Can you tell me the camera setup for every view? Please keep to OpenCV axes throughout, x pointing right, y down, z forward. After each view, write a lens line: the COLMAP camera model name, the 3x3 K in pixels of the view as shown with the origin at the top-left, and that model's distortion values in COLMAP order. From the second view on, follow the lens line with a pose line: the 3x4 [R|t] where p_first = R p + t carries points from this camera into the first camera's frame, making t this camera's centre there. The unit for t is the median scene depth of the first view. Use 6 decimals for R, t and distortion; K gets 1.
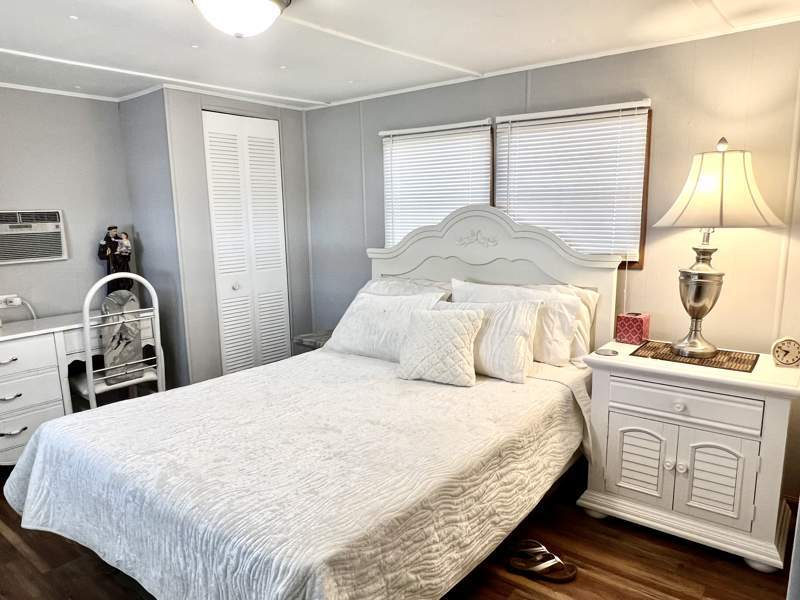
lens RADIAL K [[564.1, 0, 389.7], [0, 564.1, 303.7], [0, 0, 1]] dist [0.039412, 0.000333]
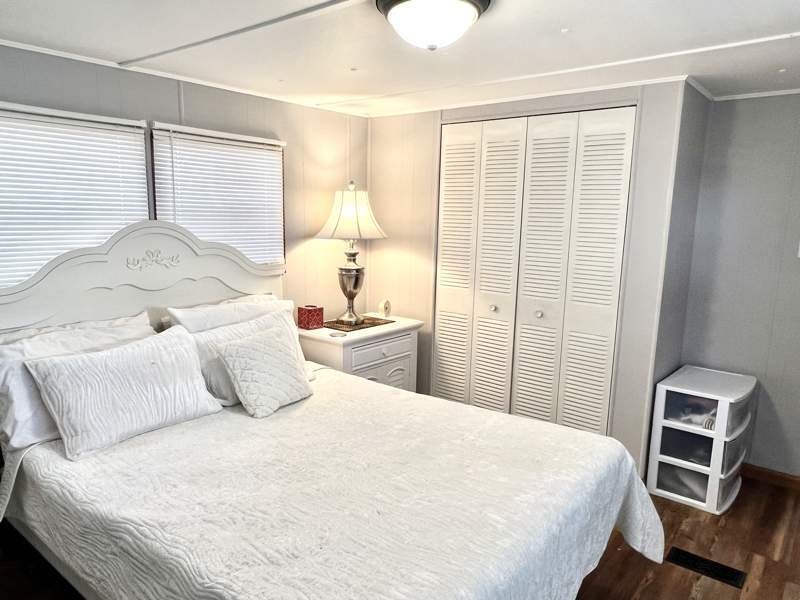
lens RADIAL K [[564.1, 0, 389.7], [0, 564.1, 303.7], [0, 0, 1]] dist [0.039412, 0.000333]
pose [[0.040052, -0.145880, 0.988491, -0.893009], [0.152653, 0.978565, 0.138230, -0.145705], [-0.987468, 0.145360, 0.061462, 0.773026]]
